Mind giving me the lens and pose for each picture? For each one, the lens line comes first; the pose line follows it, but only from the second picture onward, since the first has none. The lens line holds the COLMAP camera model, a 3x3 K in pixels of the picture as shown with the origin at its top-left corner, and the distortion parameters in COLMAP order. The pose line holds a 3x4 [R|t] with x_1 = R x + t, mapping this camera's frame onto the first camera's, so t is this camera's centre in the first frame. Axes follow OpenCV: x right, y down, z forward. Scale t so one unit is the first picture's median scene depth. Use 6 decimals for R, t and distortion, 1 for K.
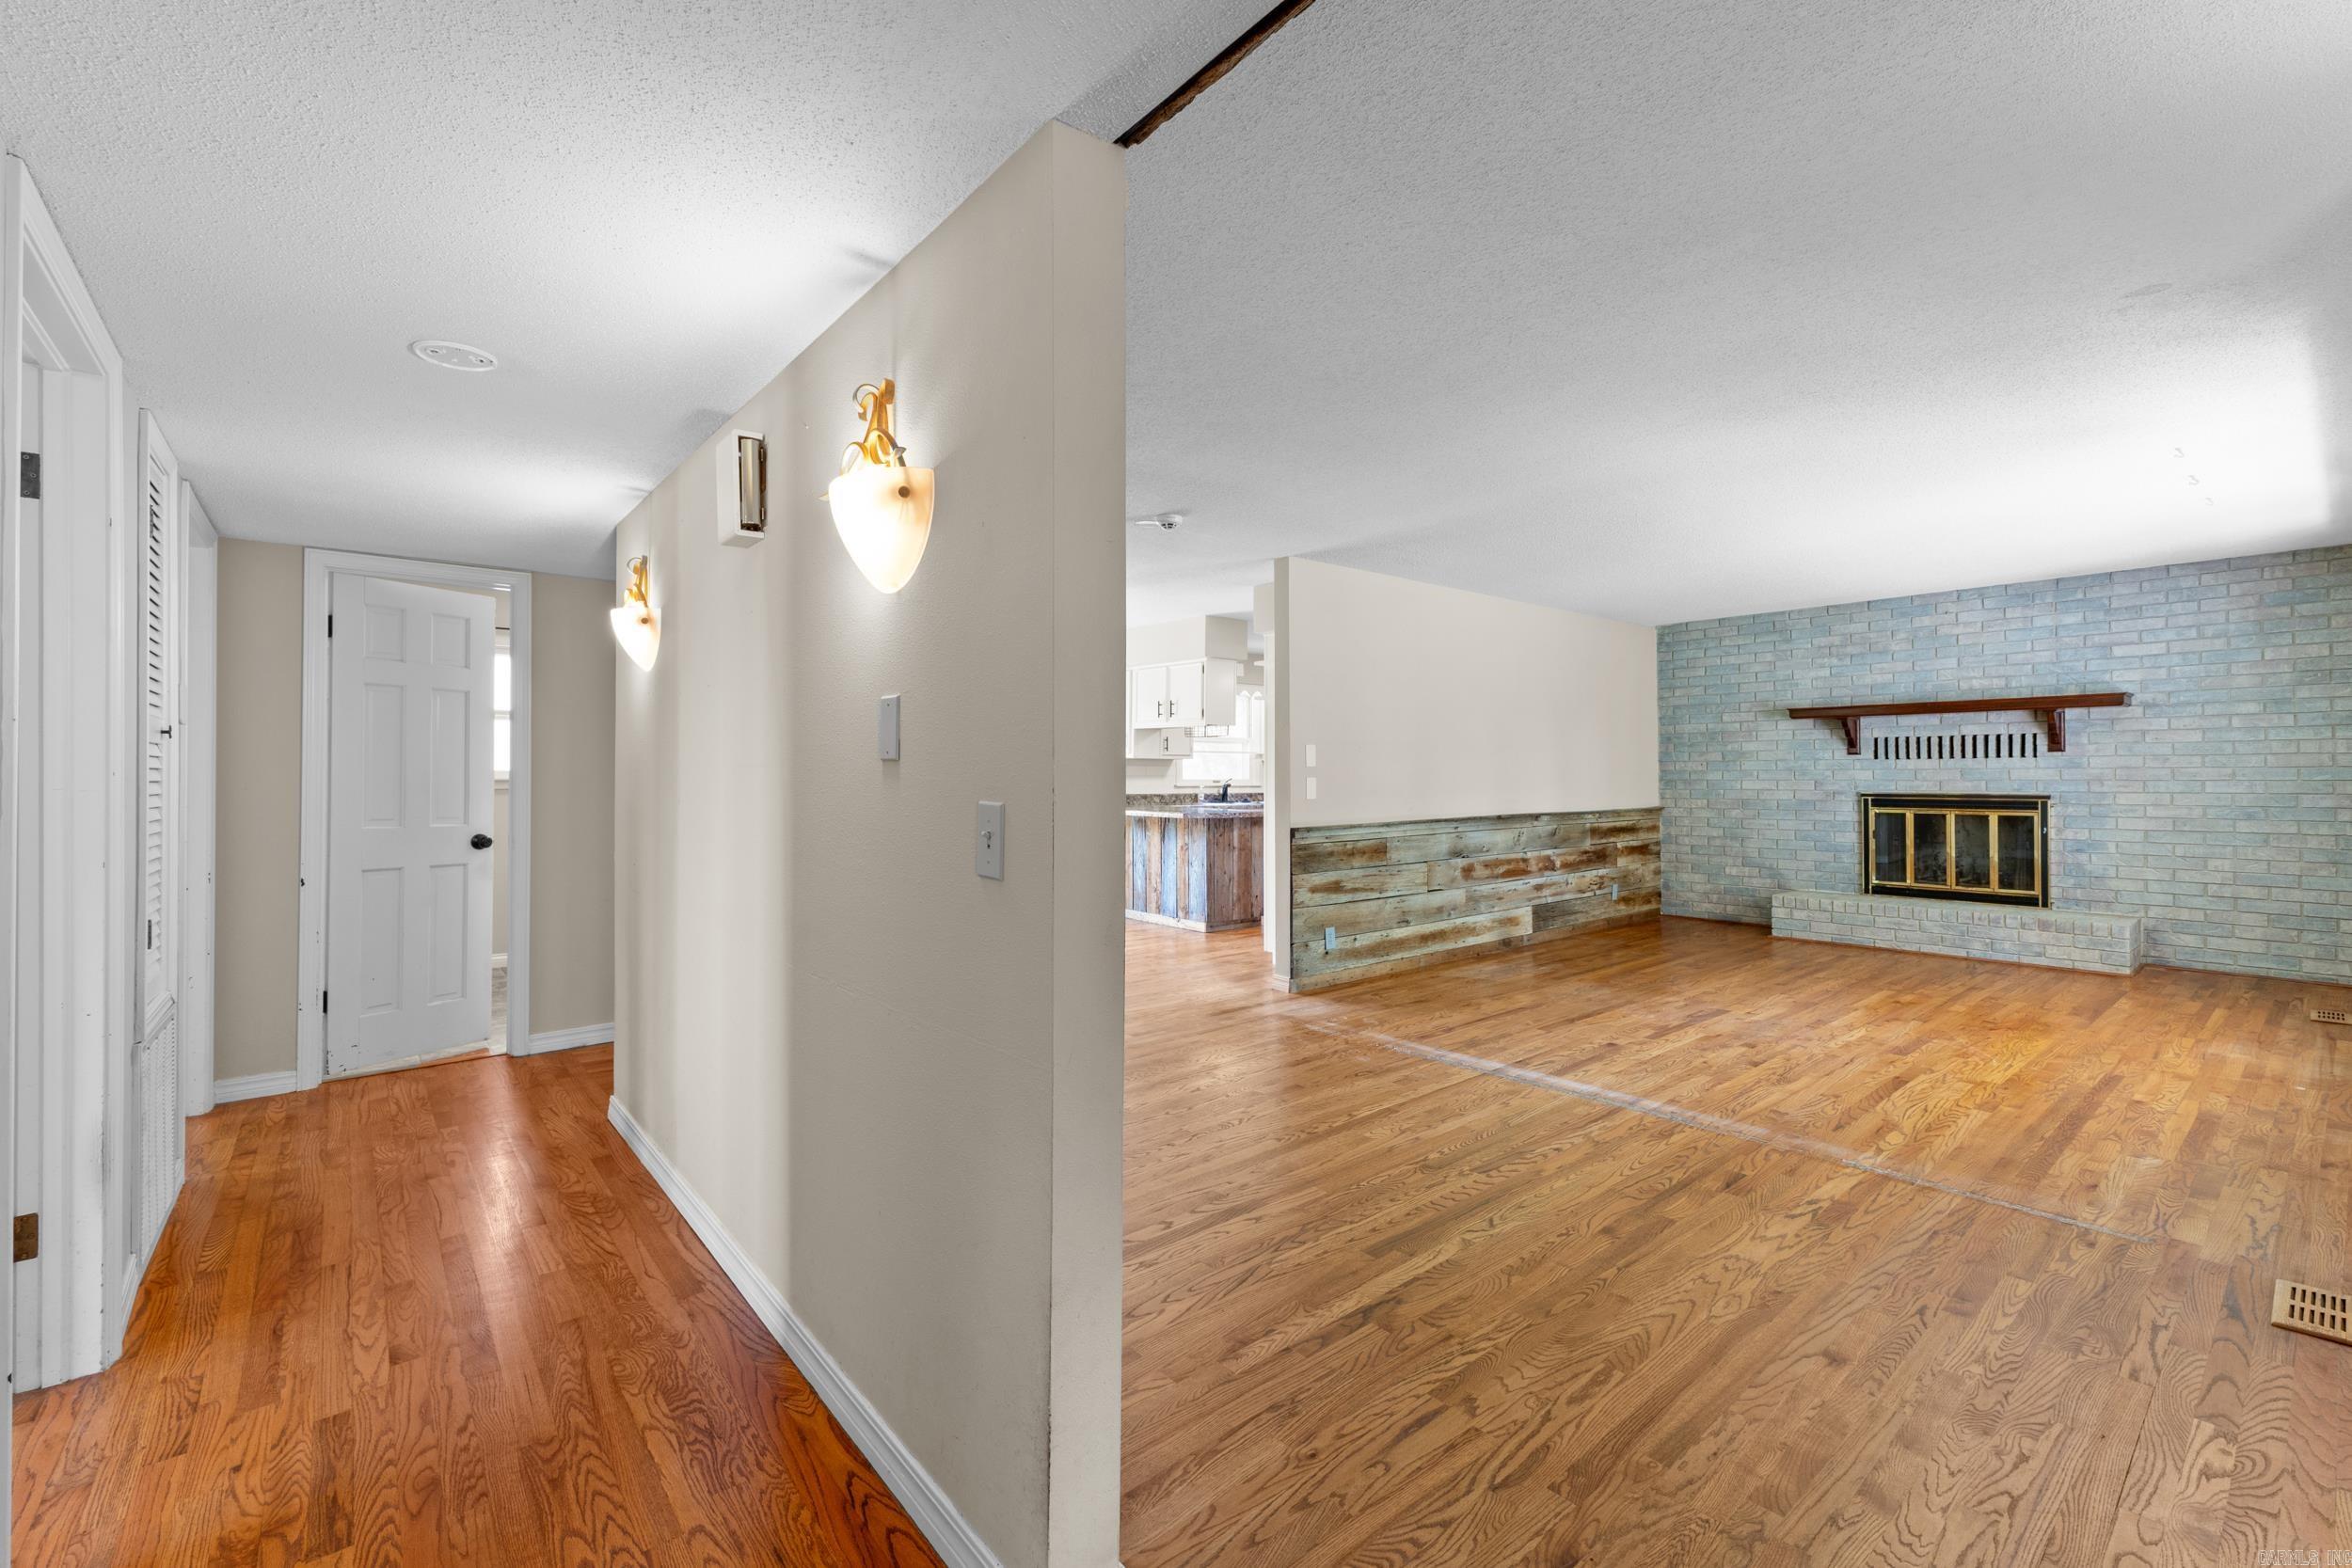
lens RADIAL K [[999.3, 0, 1194.7], [0, 999.3, 768.5], [0, 0, 1]] dist [0.001588, 0.000883]
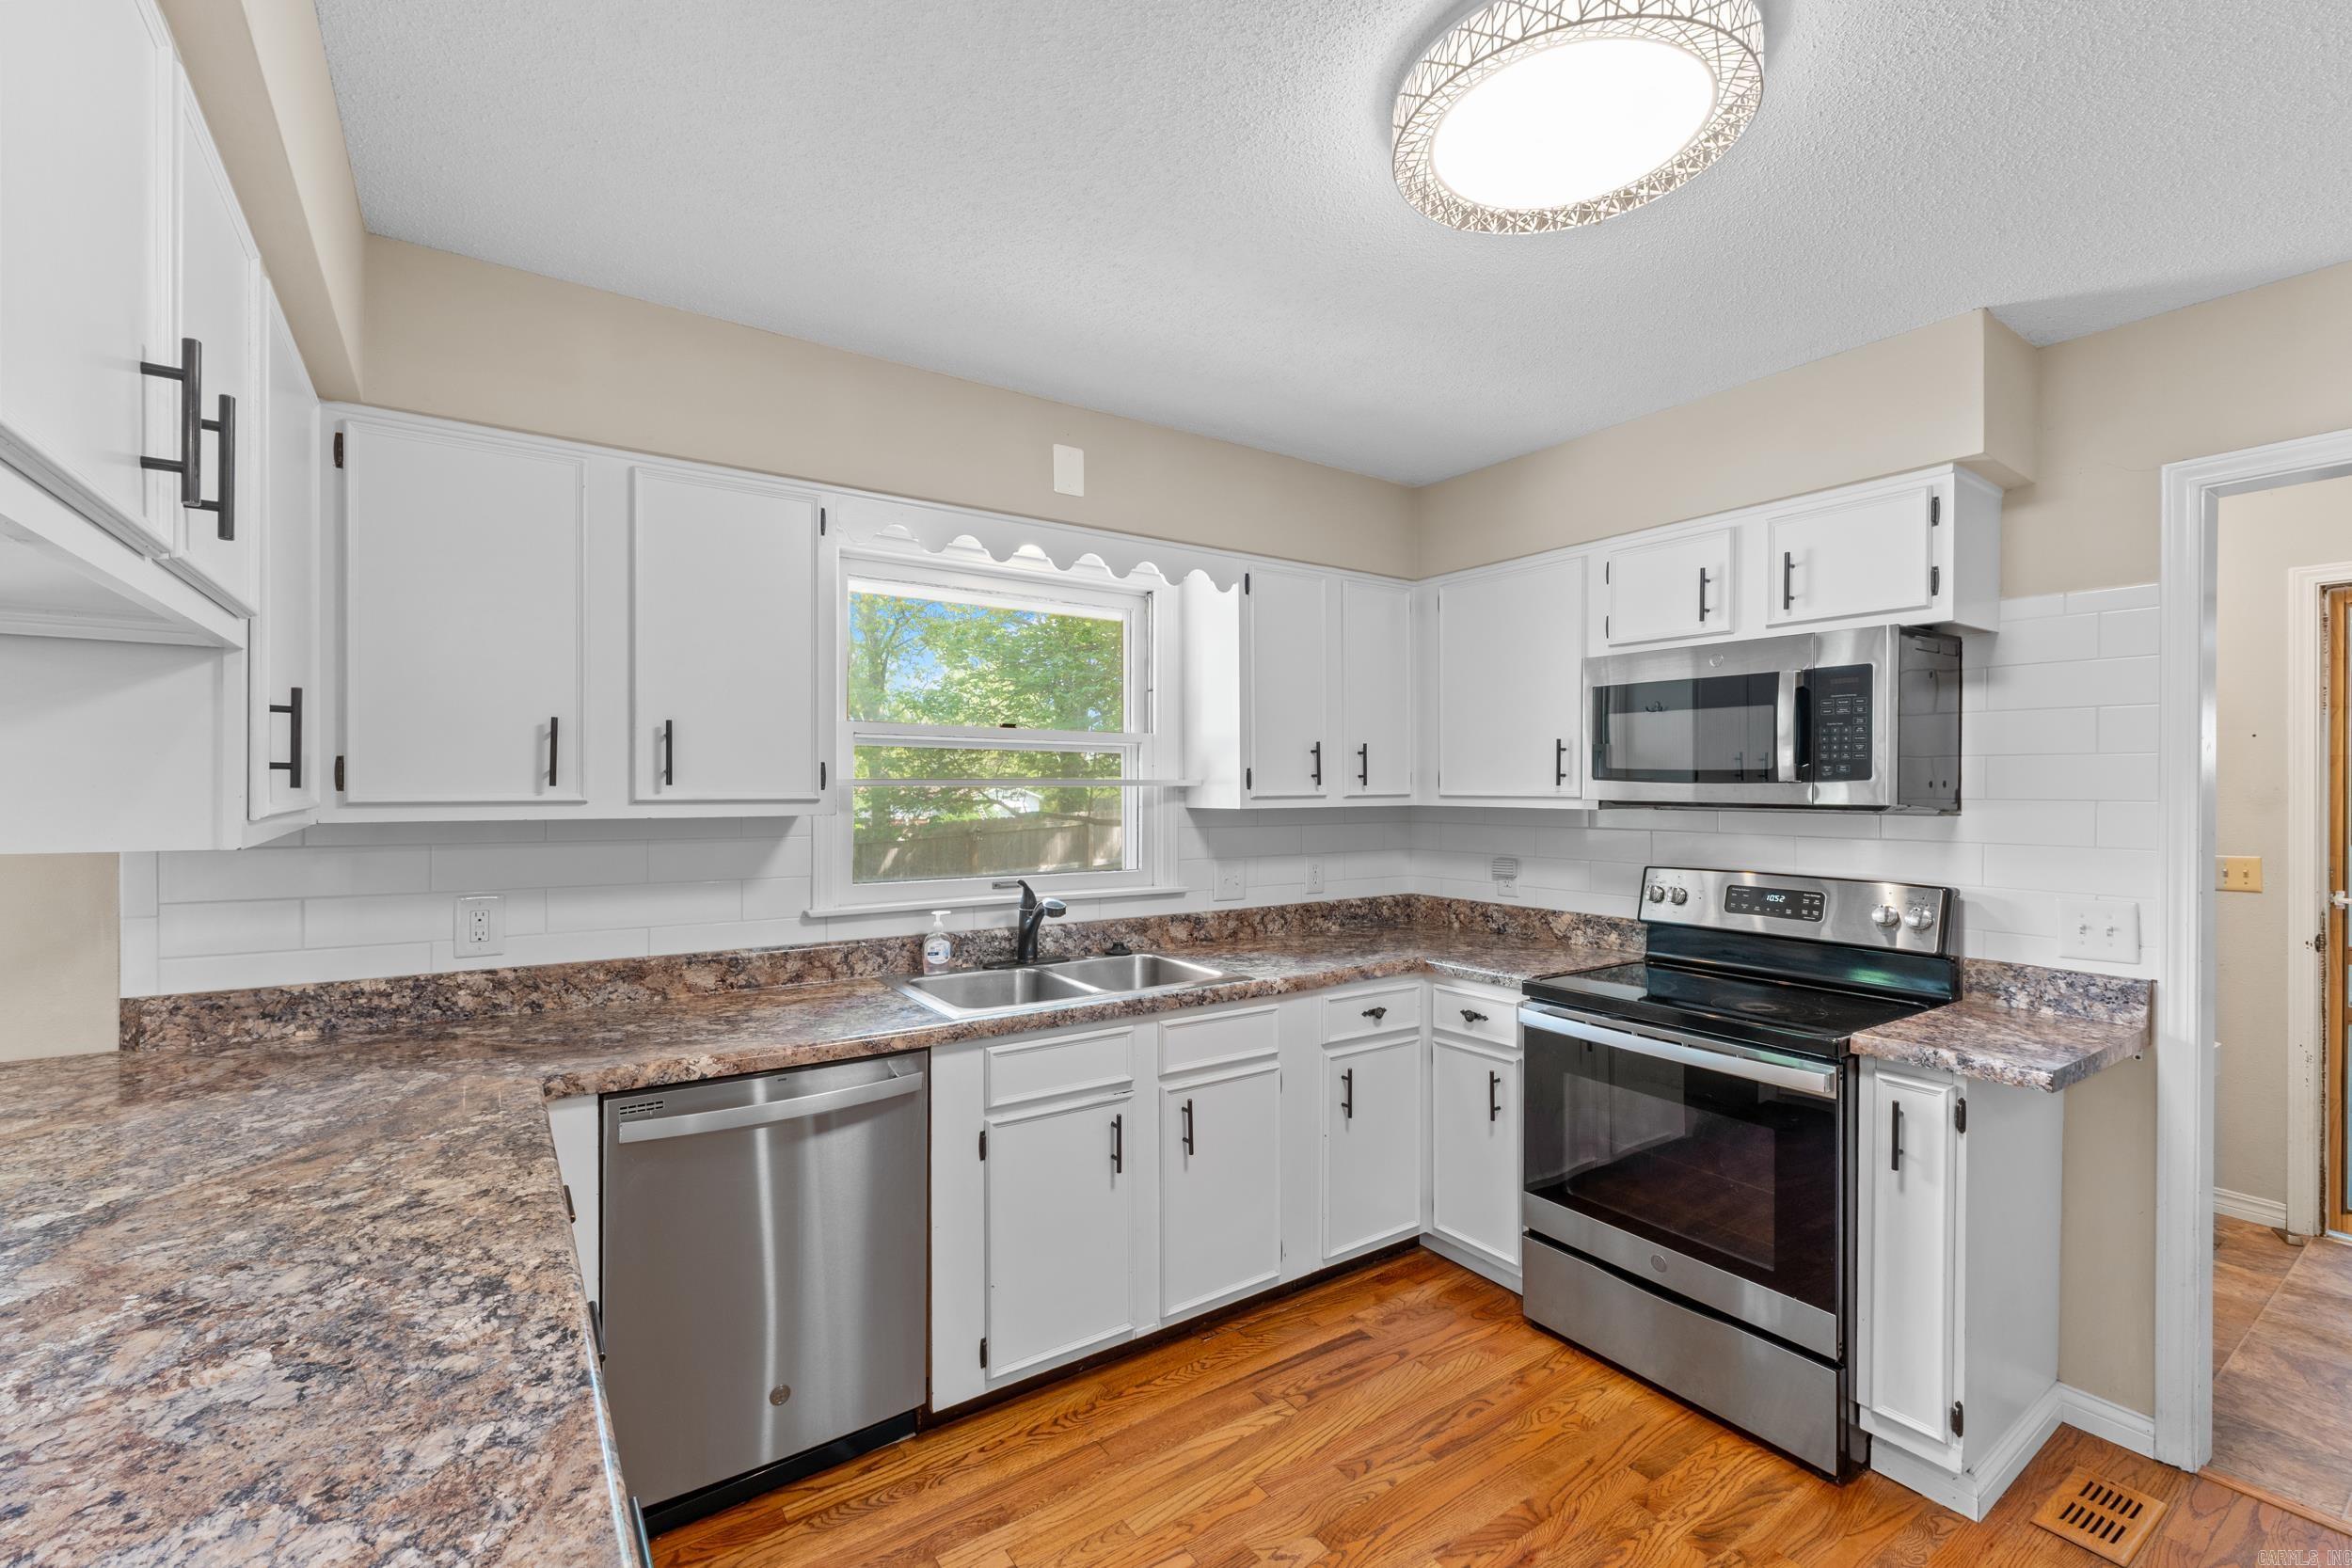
lens RADIAL K [[999.3, 0, 1184.7], [0, 999.3, 795.8], [0, 0, 1]] dist [0.001588, 0.000883]
pose [[0.995246, 0.001305, -0.097387, 0.155753], [0.000143, 0.999890, 0.014861, -0.026989], [0.097396, -0.014805, 0.995136, 1.125586]]
